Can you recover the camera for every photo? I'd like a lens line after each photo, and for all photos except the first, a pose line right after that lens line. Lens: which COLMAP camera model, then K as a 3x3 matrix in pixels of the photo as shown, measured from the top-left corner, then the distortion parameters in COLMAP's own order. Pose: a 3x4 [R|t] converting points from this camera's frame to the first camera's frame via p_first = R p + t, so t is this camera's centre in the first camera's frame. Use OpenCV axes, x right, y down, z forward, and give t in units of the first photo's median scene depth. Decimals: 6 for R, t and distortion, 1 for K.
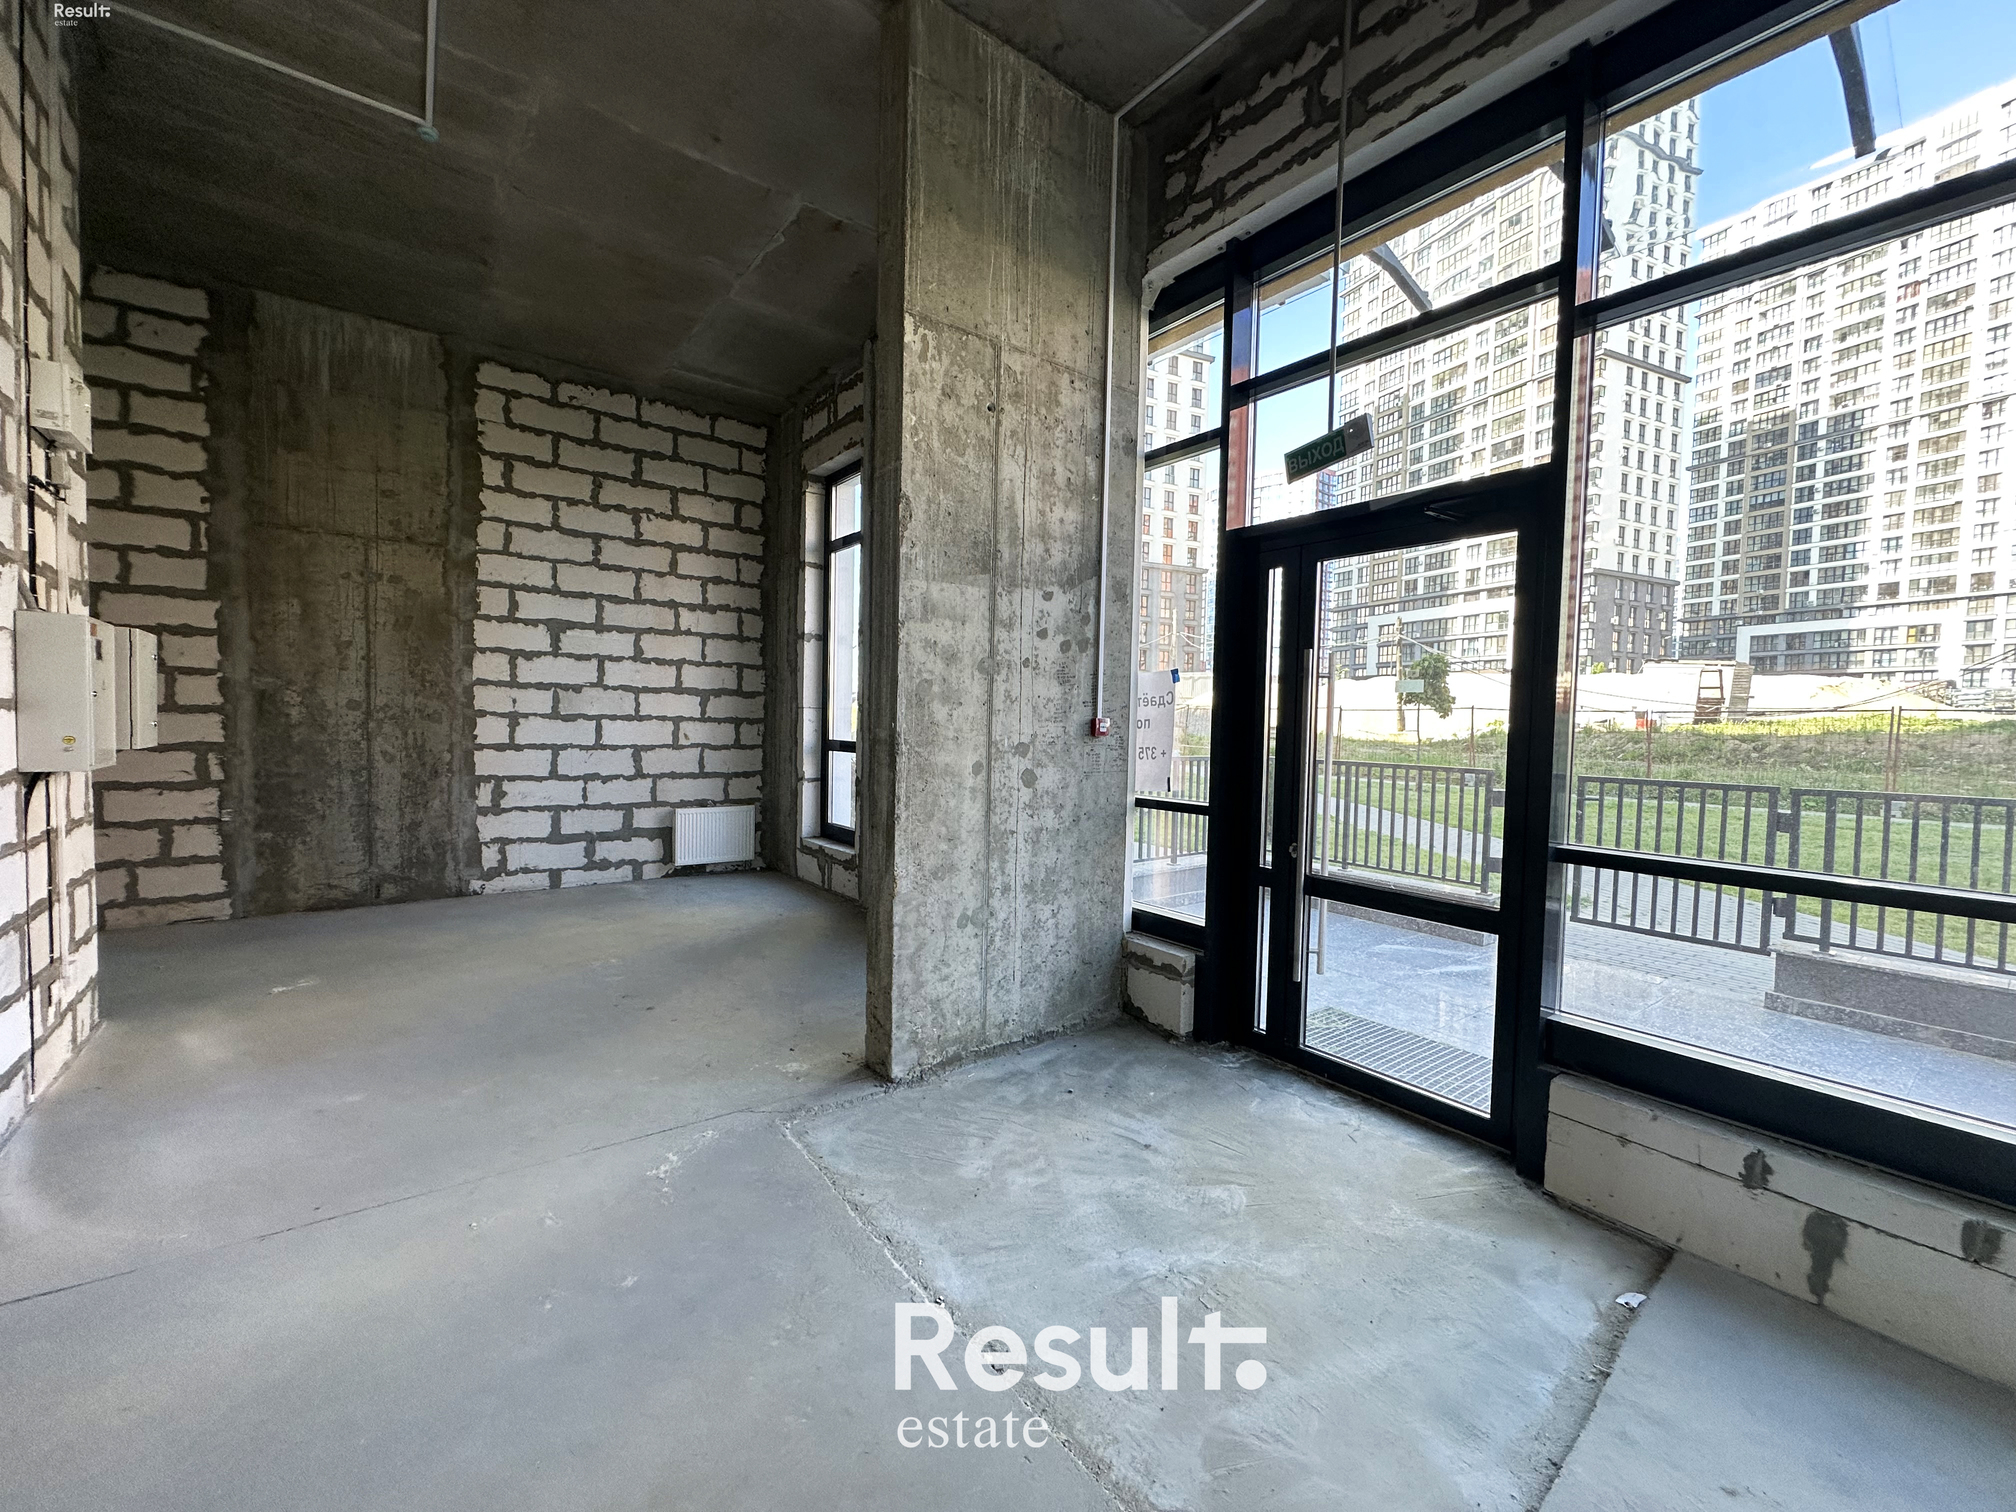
lens RADIAL K [[802.3, 0, 1008.0], [0, 802.3, 752.8], [0, 0, 1]] dist [-0.005197, 0.001043]
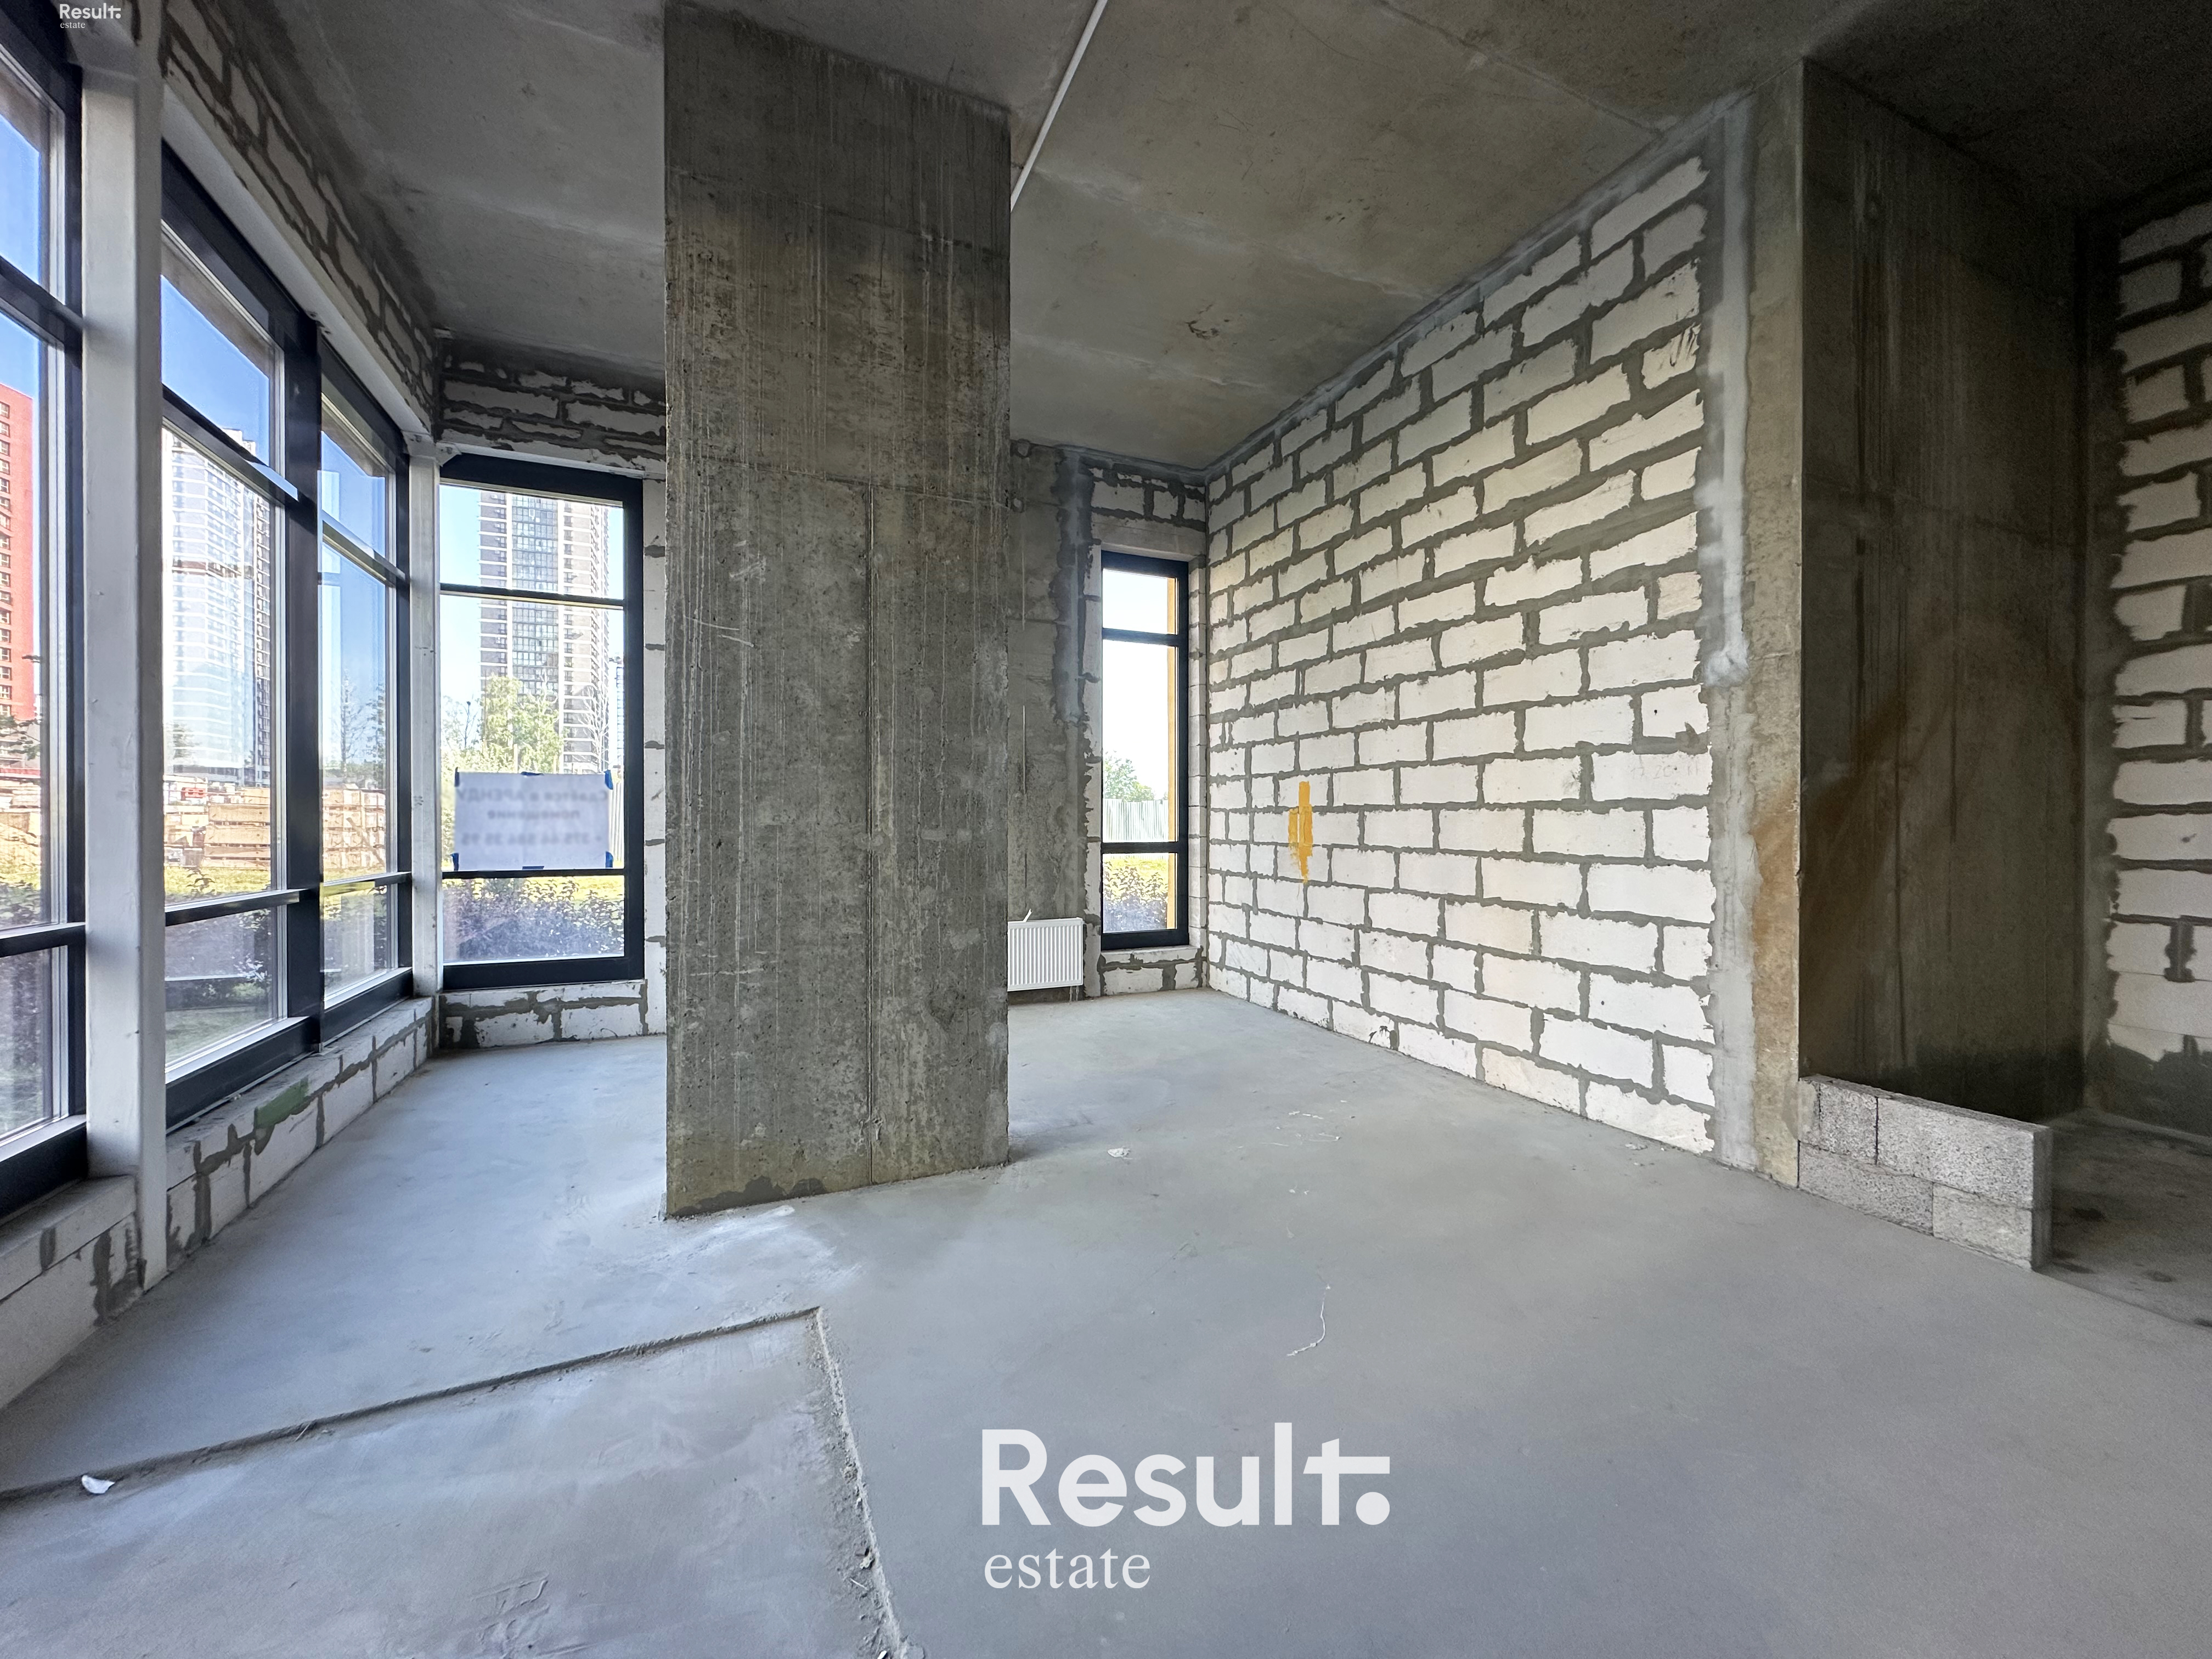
lens RADIAL K [[880.3, 0, 1106.0], [0, 880.3, 826.0], [0, 0, 1]] dist [-0.005197, 0.001043]
pose [[-0.970563, -0.023866, 0.239661, -0.134701], [-0.012608, 0.998749, 0.048398, -0.012078], [-0.240516, 0.043951, -0.969650, 0.520324]]
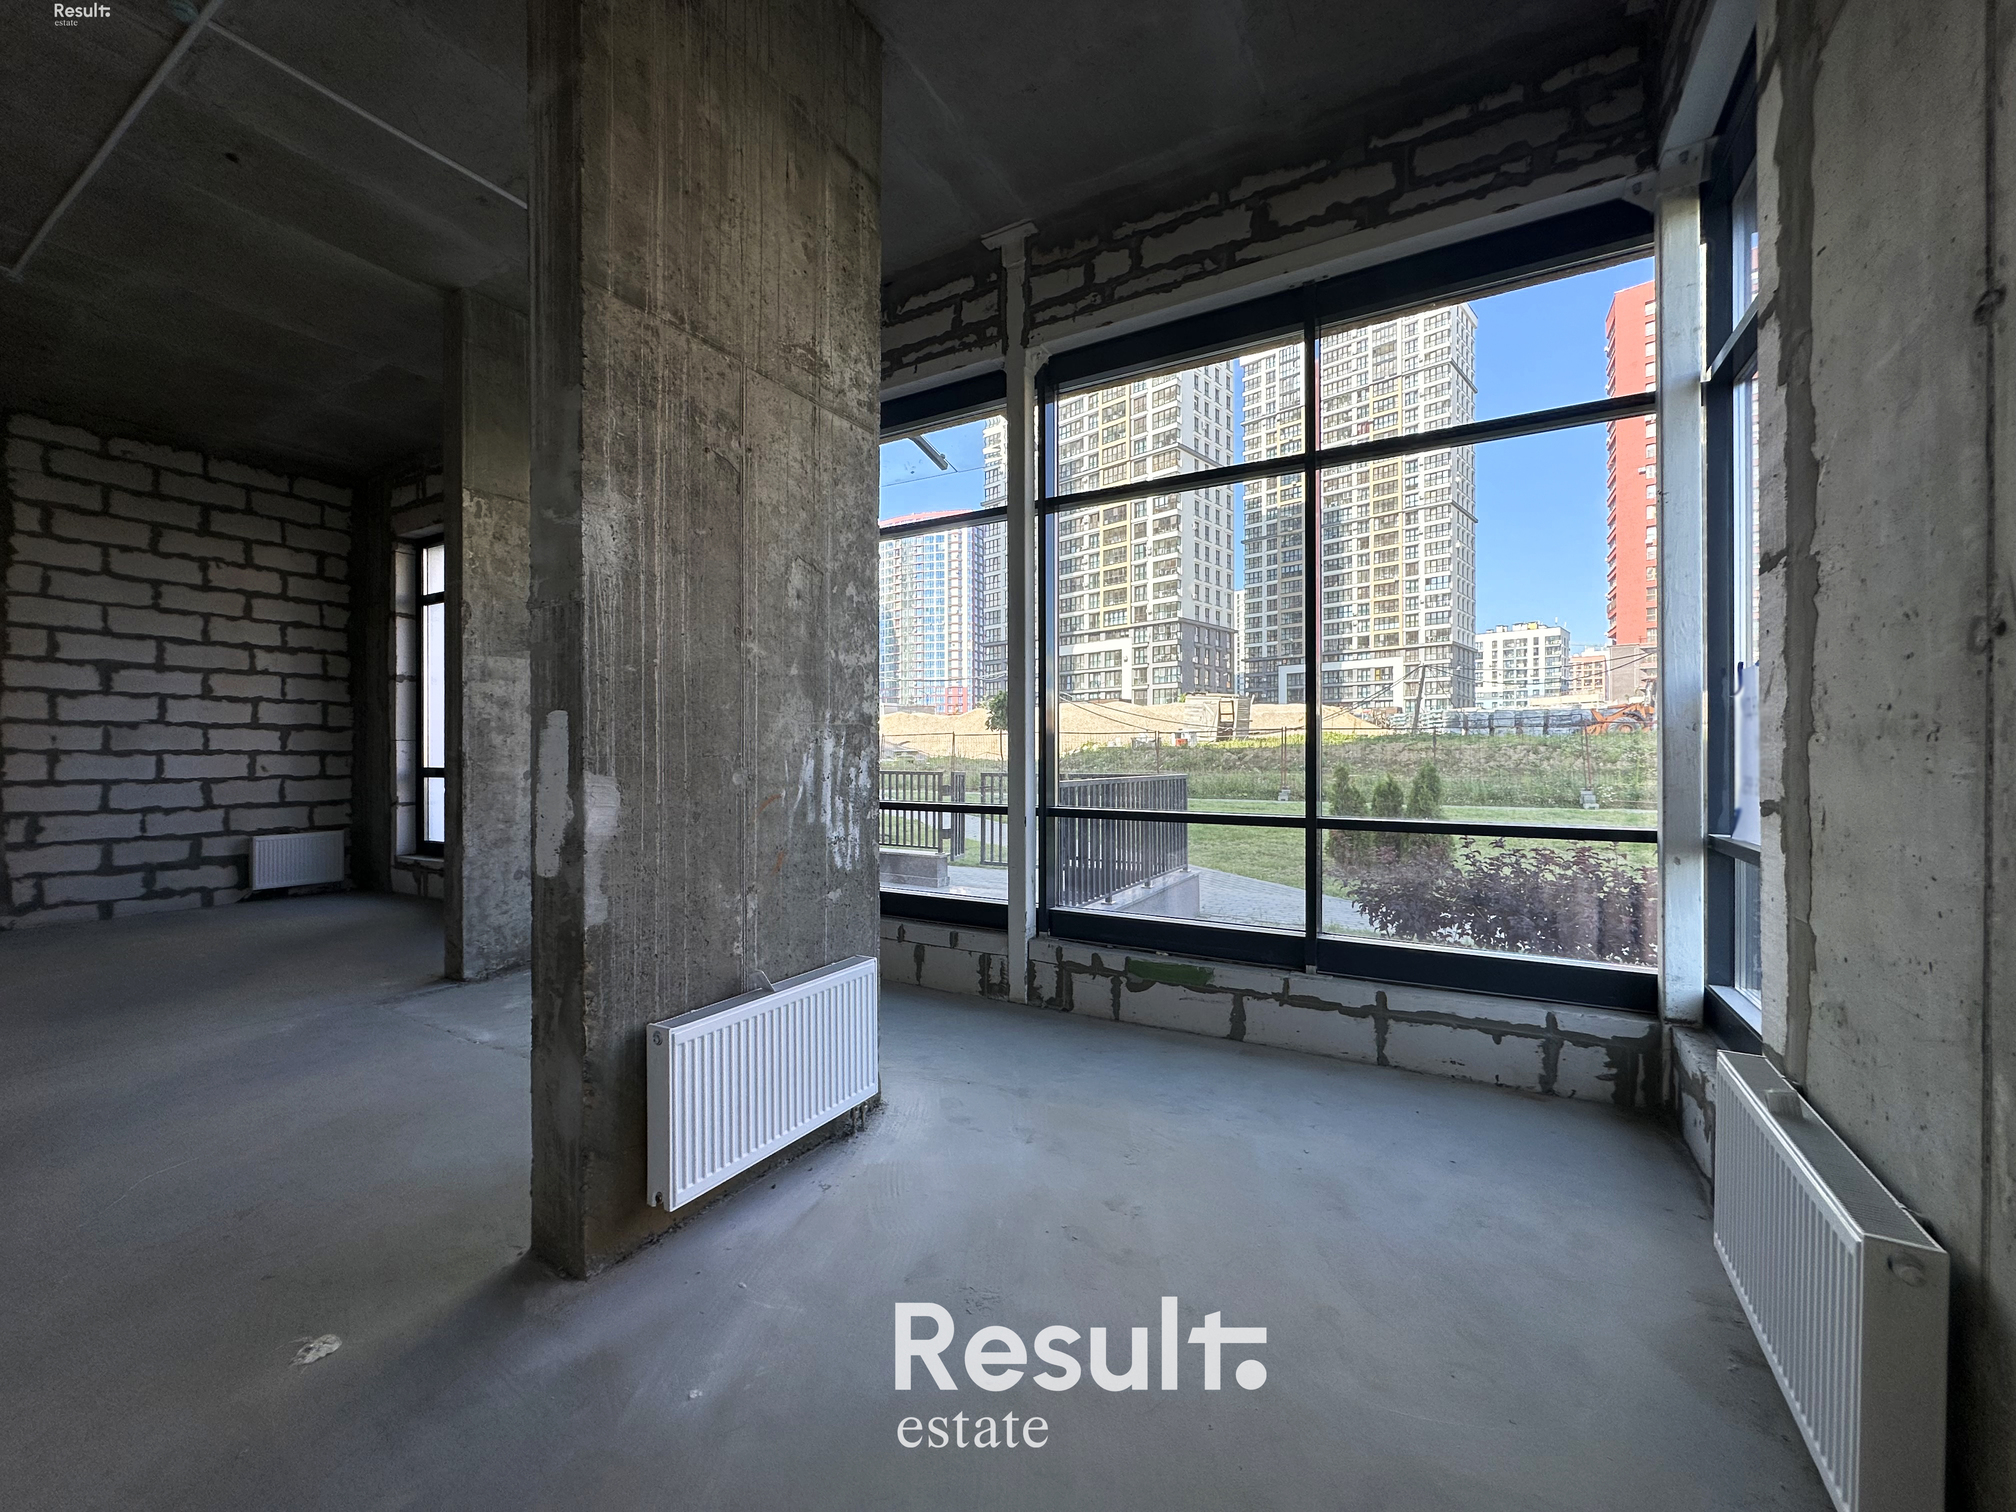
lens RADIAL K [[802.3, 0, 1008.0], [0, 802.3, 752.8], [0, 0, 1]] dist [-0.005197, 0.001043]
pose [[0.922484, -0.024172, 0.385279, 0.119448], [0.037811, 0.998896, -0.027863, 0.029027], [-0.384180, 0.040271, 0.922380, -0.419280]]
